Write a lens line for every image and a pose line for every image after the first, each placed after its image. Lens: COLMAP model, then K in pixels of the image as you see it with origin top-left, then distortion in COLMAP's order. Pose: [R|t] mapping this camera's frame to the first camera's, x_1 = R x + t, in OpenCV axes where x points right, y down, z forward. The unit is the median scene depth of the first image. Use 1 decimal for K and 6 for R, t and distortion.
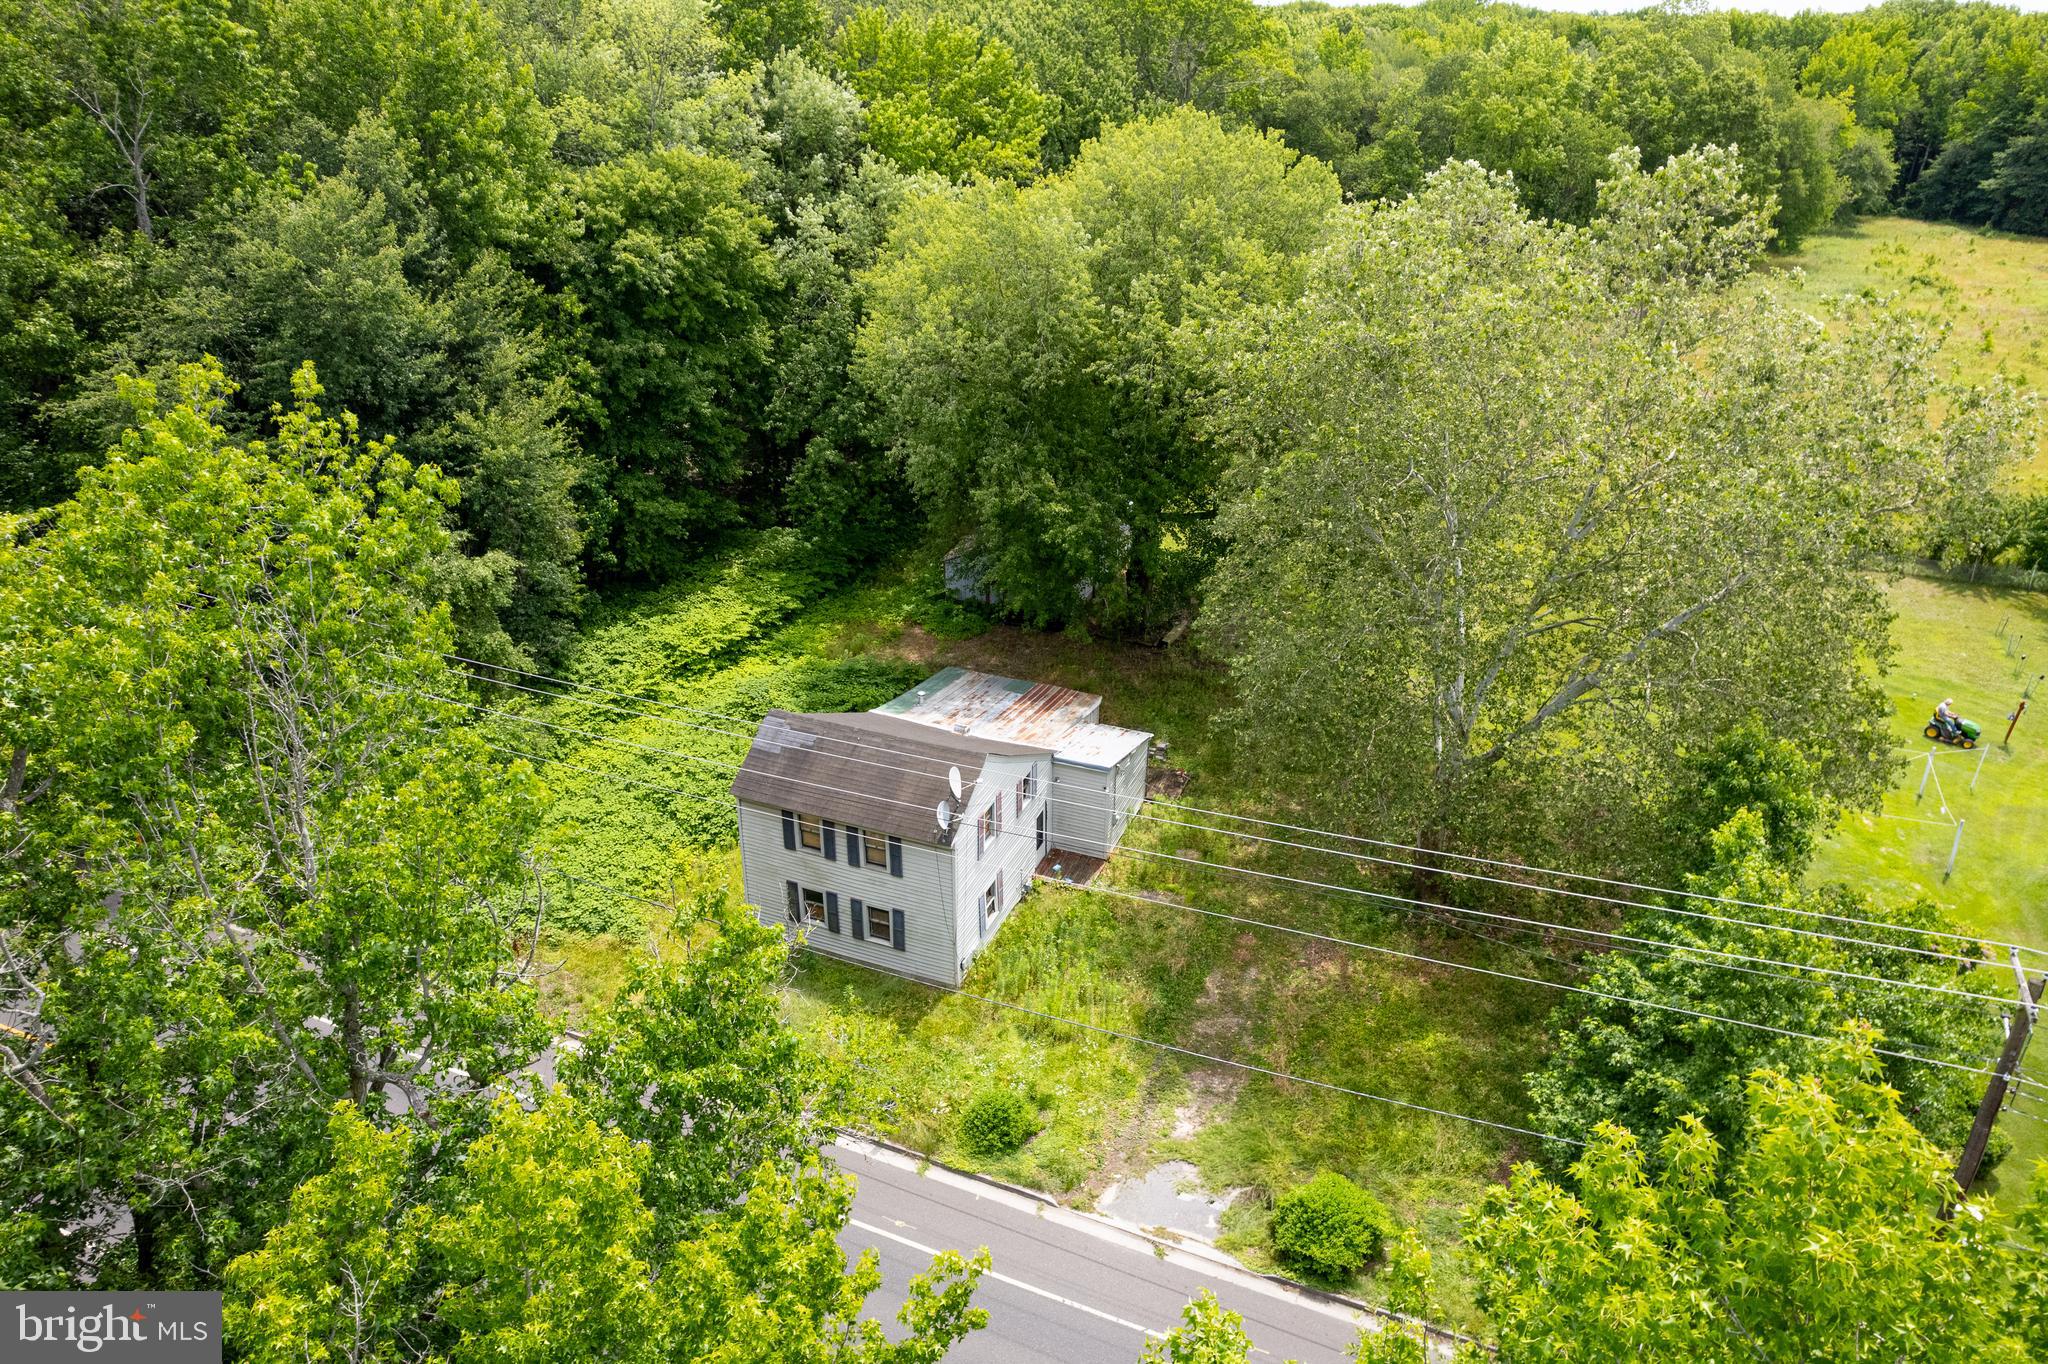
lens RADIAL K [[1356.8, 0, 1040.2], [0, 1356.8, 676.8], [0, 0, 1]] dist [0.005056, 0.015406]
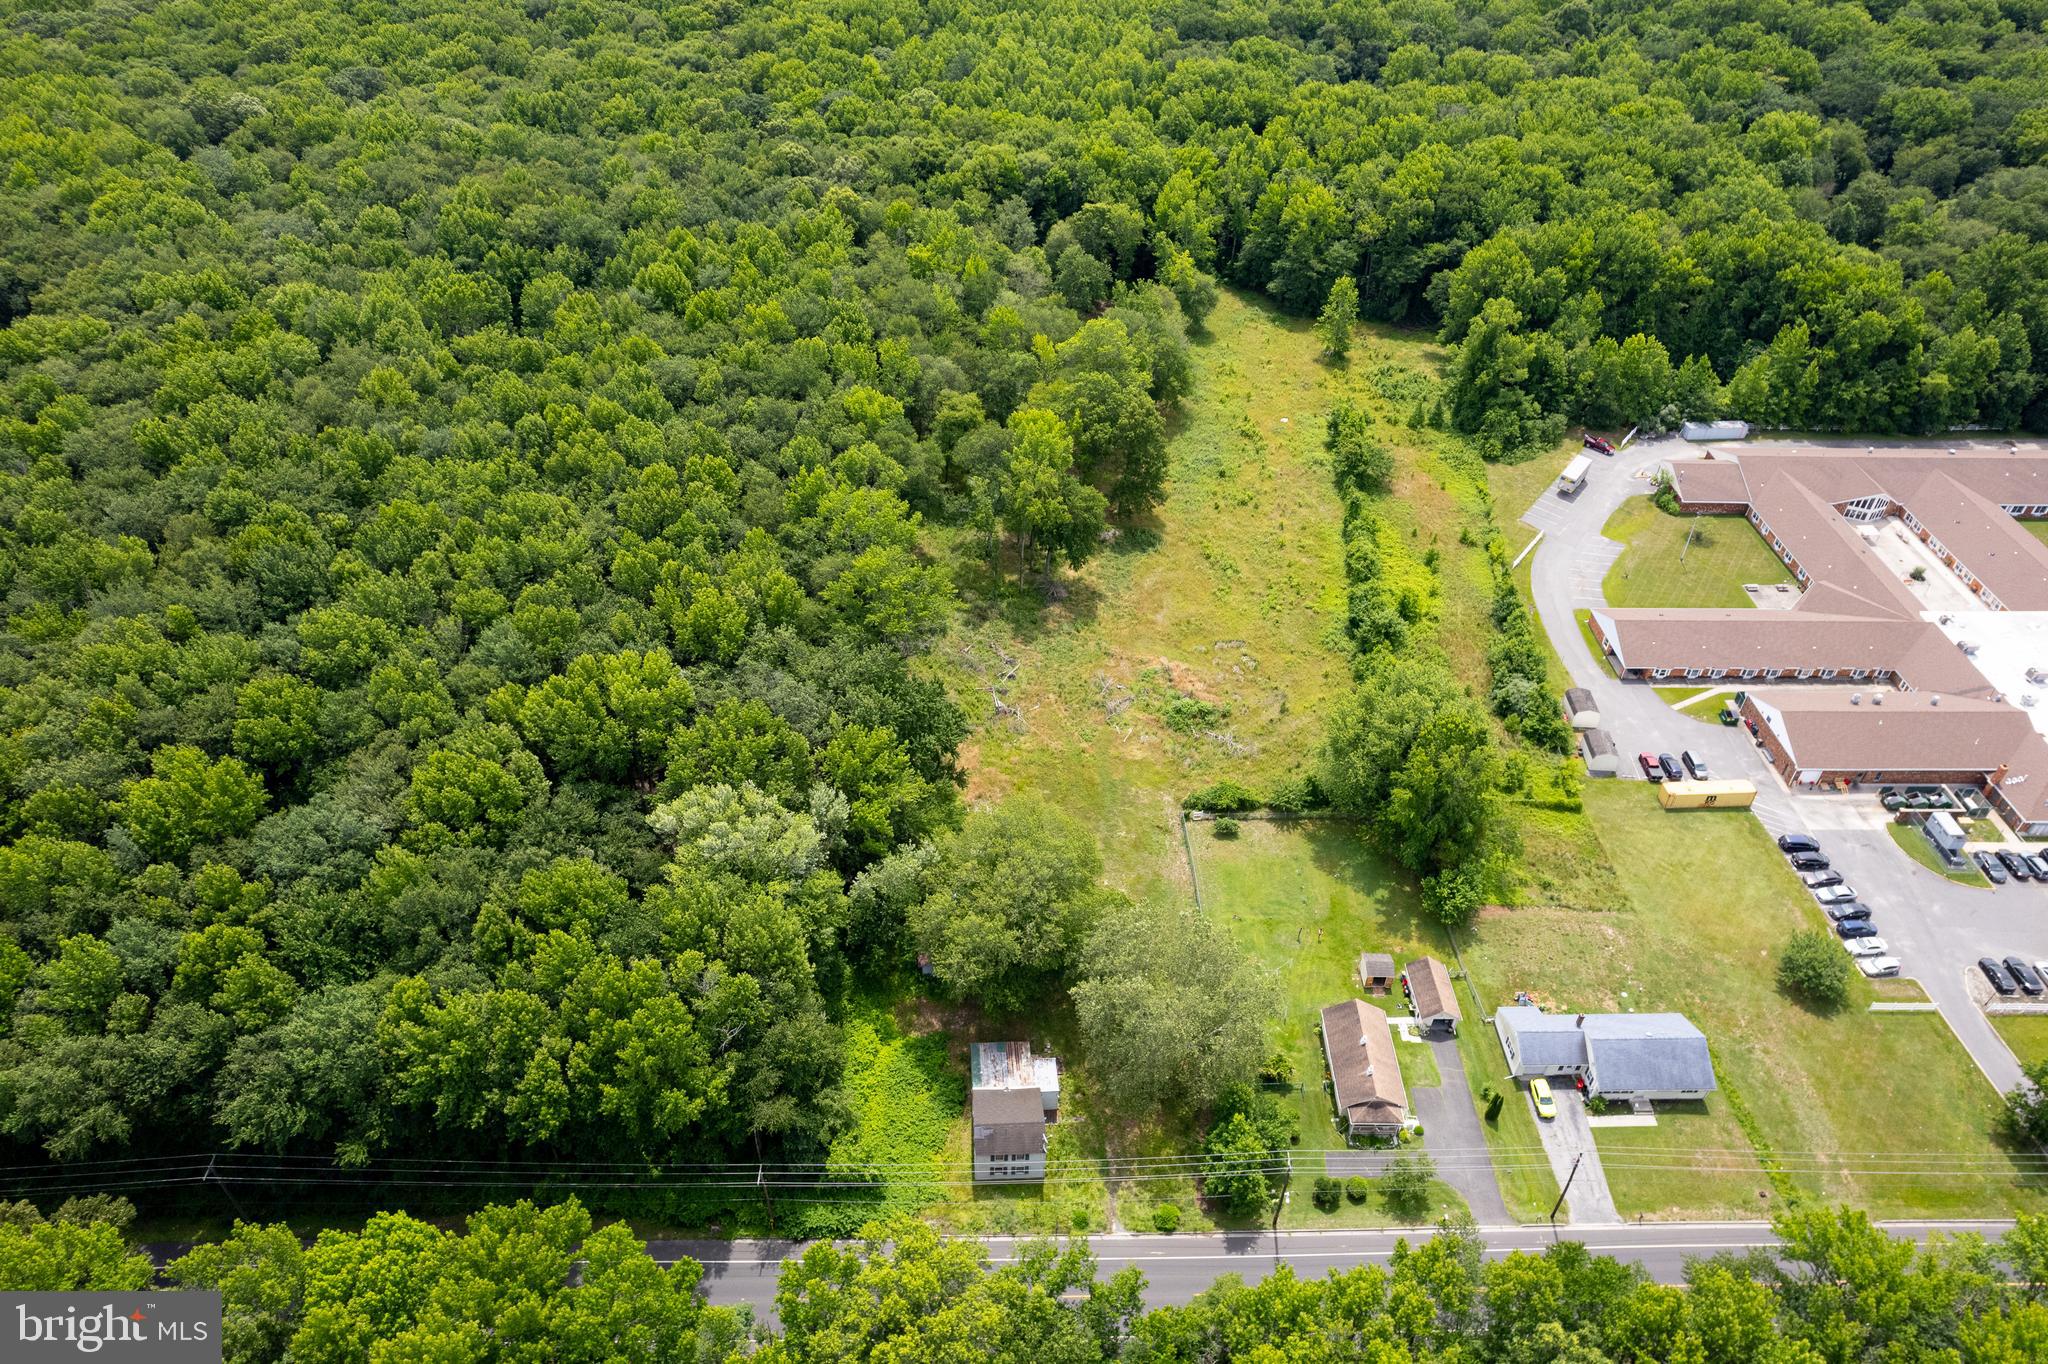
lens RADIAL K [[1354.3, 0, 1018.3], [0, 1354.3, 660.0], [0, 0, 1]] dist [-0.081964, 0.091091]
pose [[0.912892, -0.255305, 0.318509, -0.754486], [0.179540, 0.951873, 0.248399, -1.632642], [-0.366598, -0.169576, 0.914795, -1.625575]]
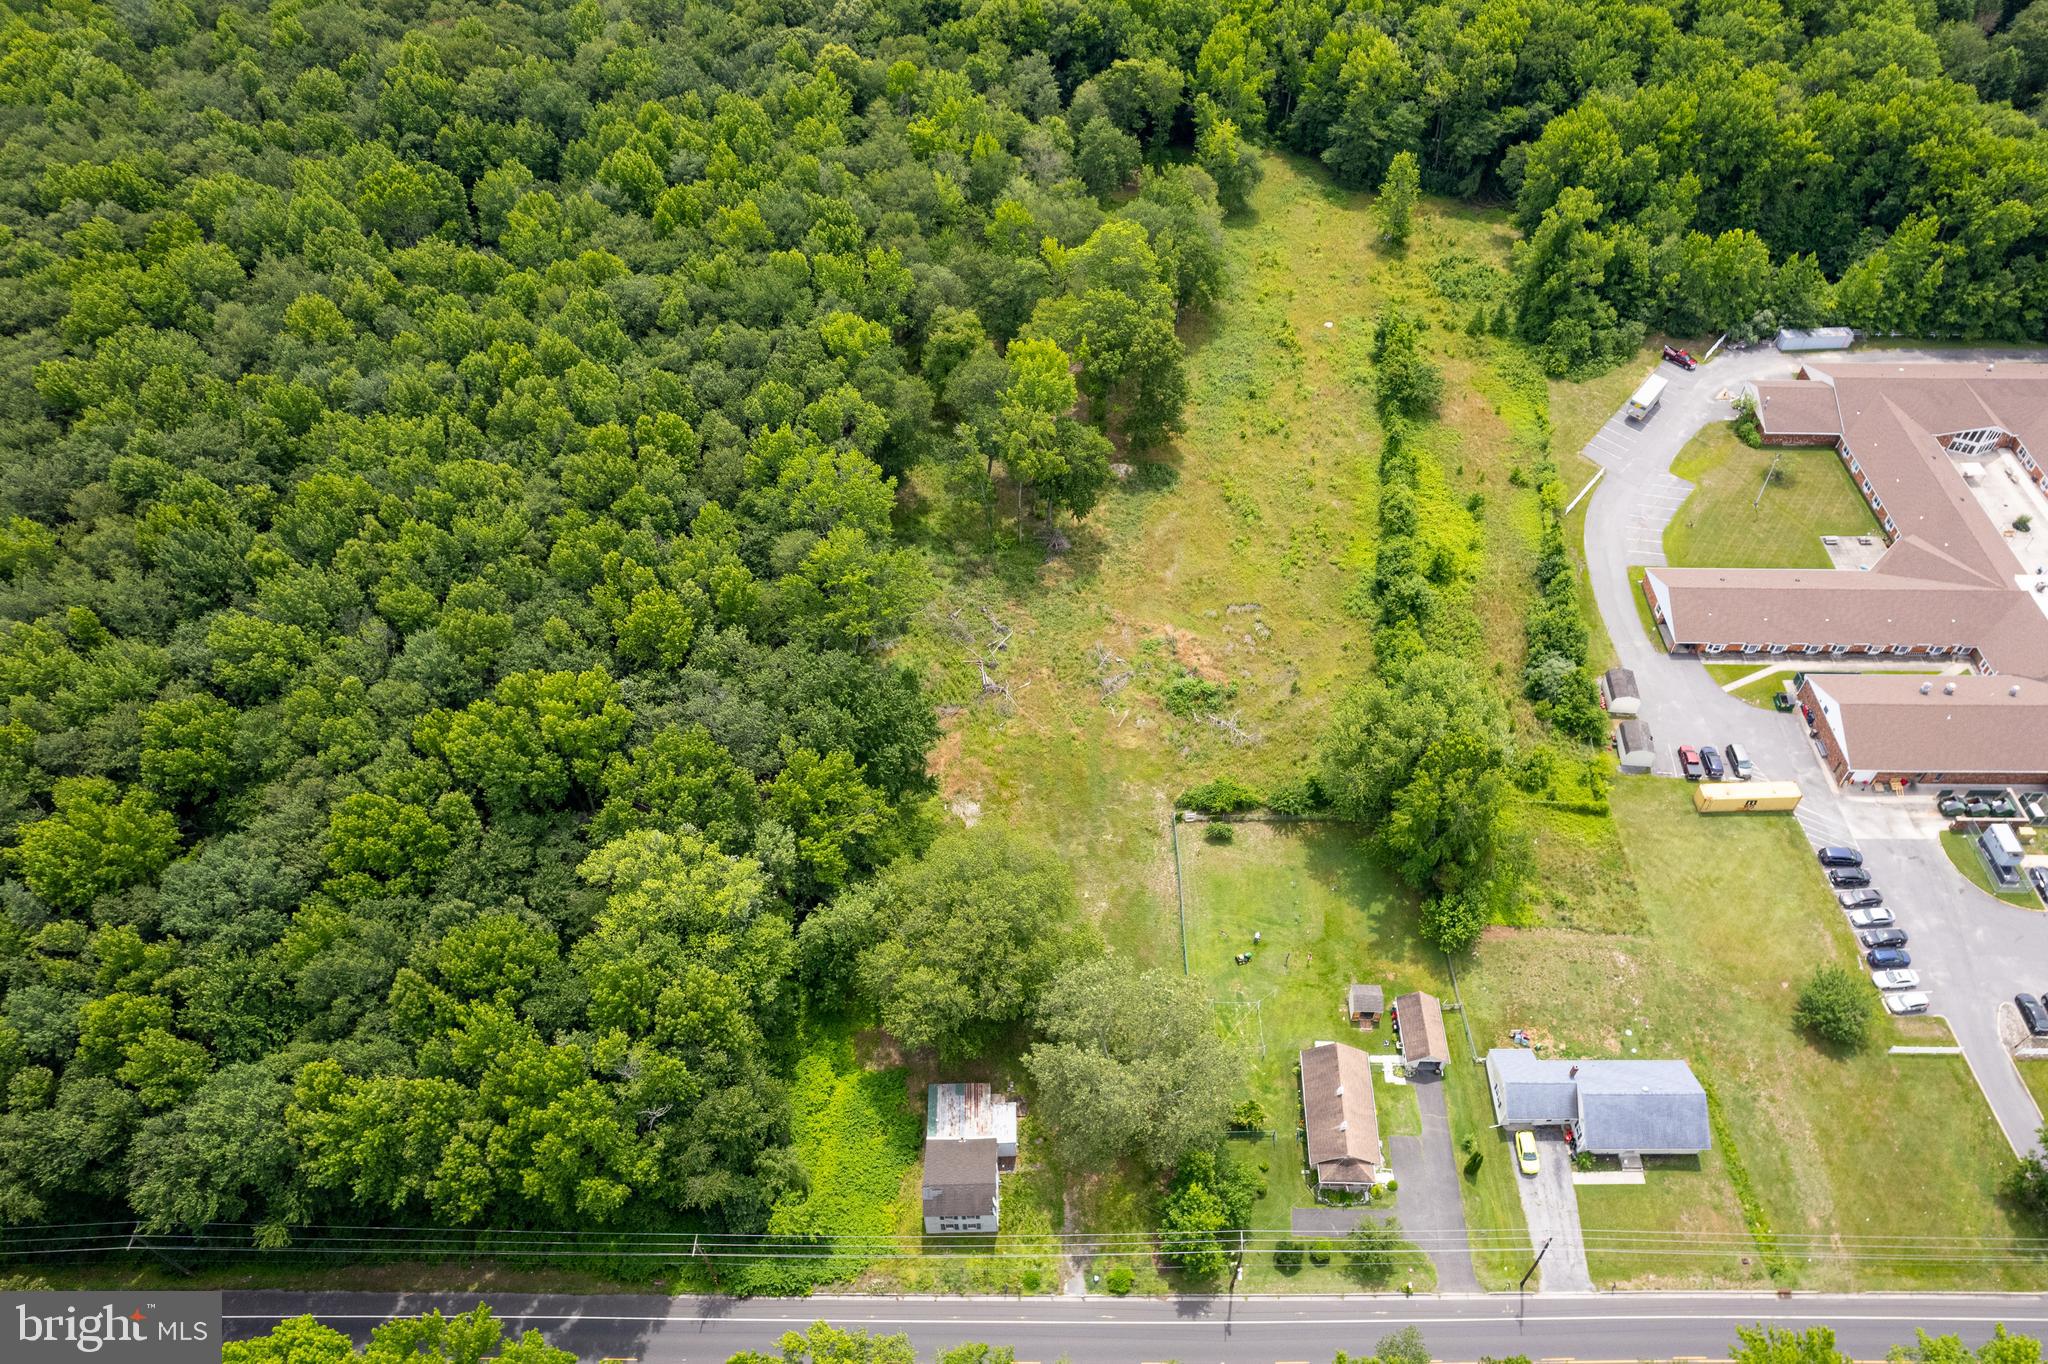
lens RADIAL K [[1395.3, 0, 1057.2], [0, 1395.3, 713.9], [0, 0, 1]] dist [-0.084018, 0.095811]
pose [[0.922841, -0.297460, 0.244707, -0.330083], [0.181541, 0.896211, 0.404783, -1.972673], [-0.339716, -0.329127, 0.881061, -1.423811]]
